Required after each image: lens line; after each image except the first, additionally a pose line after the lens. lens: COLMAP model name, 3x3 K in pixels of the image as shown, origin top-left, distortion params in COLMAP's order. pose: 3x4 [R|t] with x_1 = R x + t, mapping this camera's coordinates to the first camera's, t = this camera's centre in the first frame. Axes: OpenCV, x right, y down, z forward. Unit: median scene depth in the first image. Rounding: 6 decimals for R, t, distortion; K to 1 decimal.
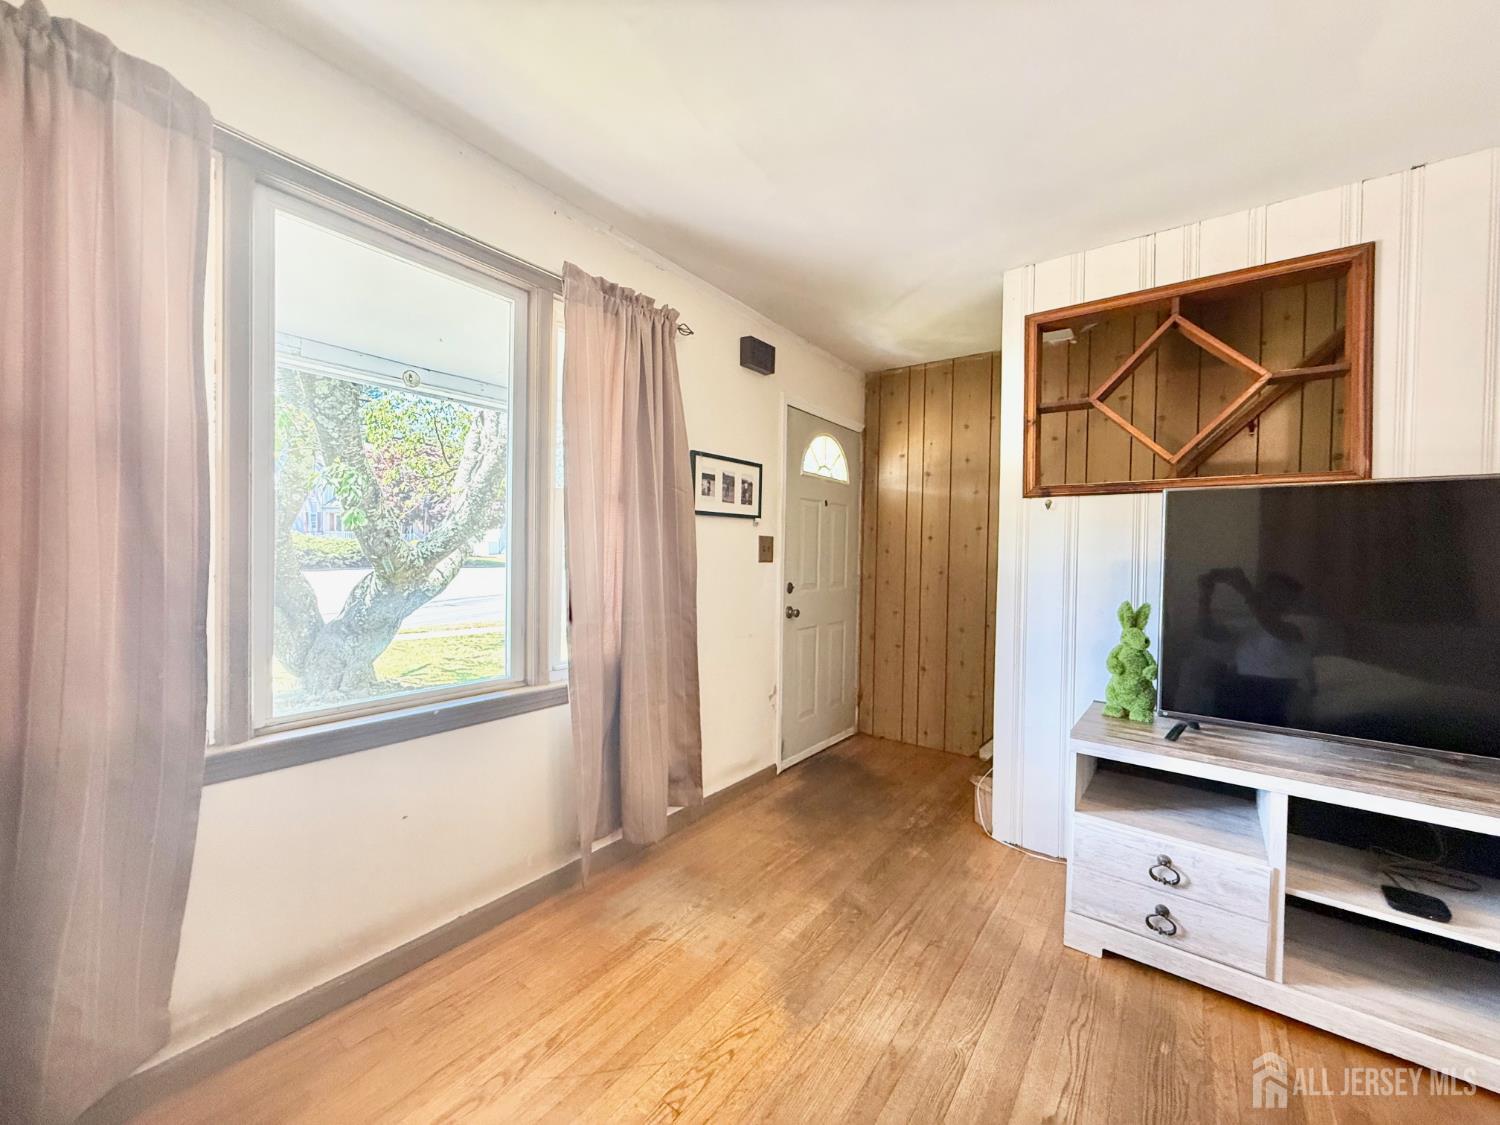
lens RADIAL K [[600.2, 0, 754.0], [0, 600.2, 562.8], [0, 0, 1]] dist [0.000725, 0.000232]
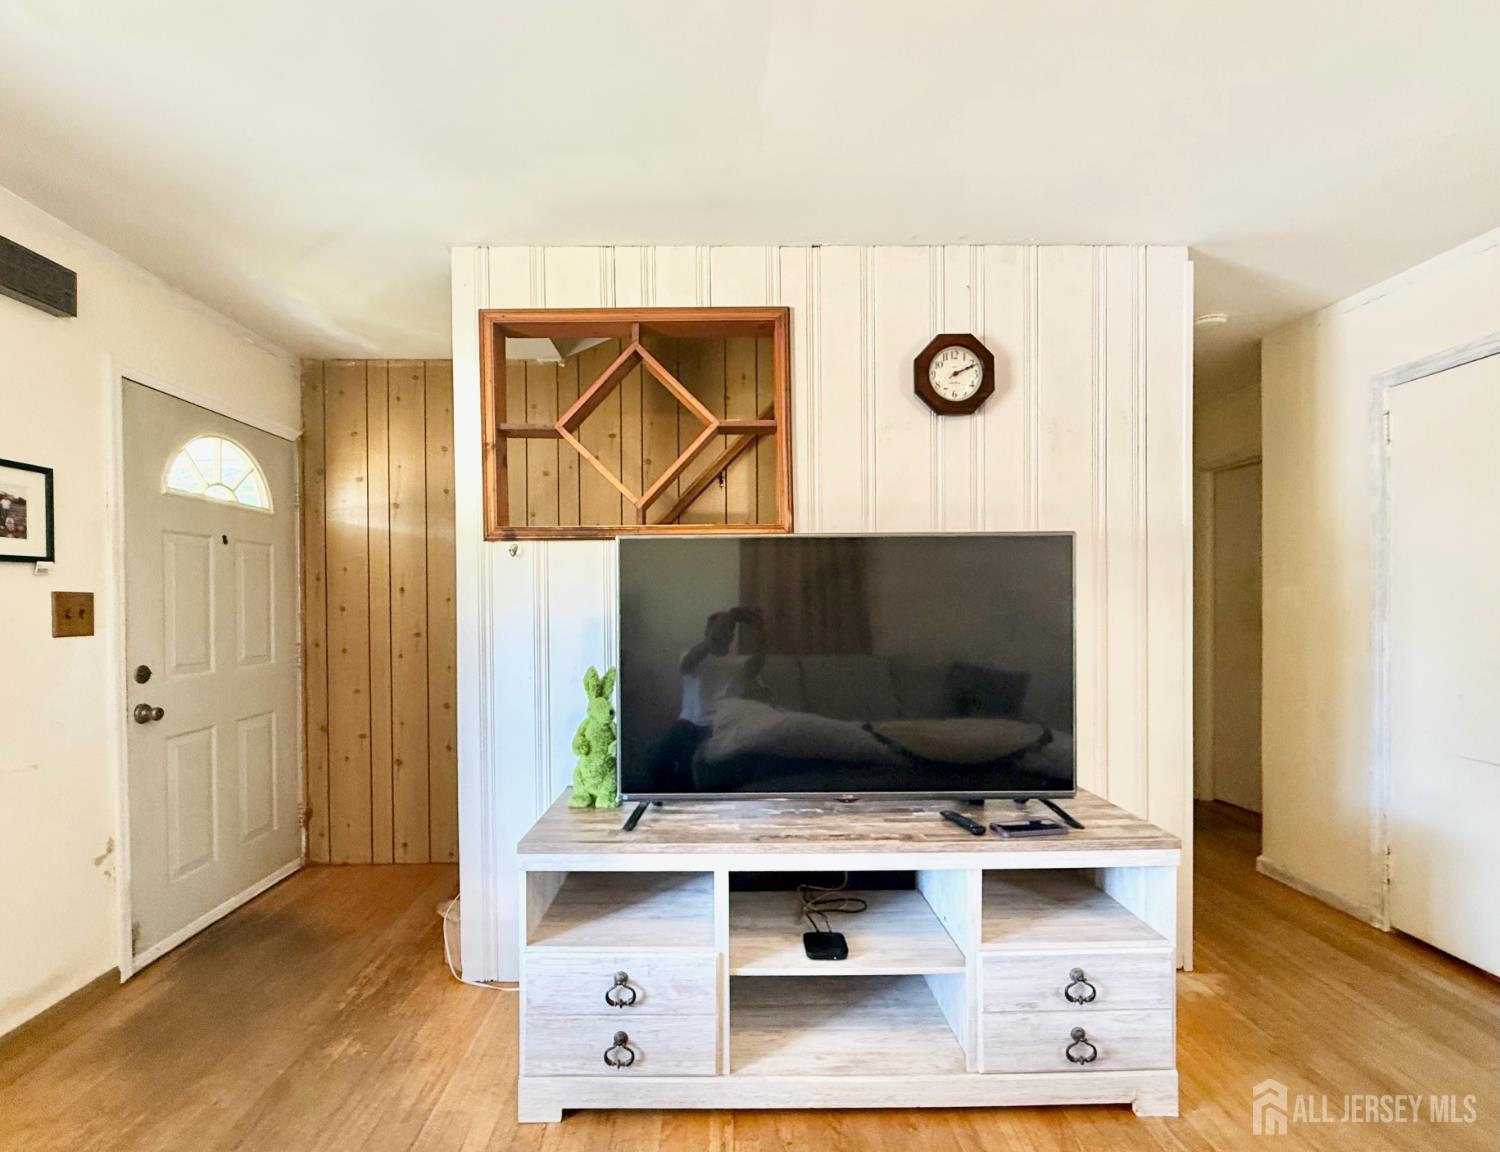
lens RADIAL K [[657.6, 0, 741.8], [0, 657.6, 616.3], [0, 0, 1]] dist [0.000597, 0.000147]
pose [[0.786930, -0.038513, 0.615839, 0.179415], [0.032768, 0.999250, 0.020619, -0.016280], [-0.616171, 0.003955, 0.787602, 0.112240]]
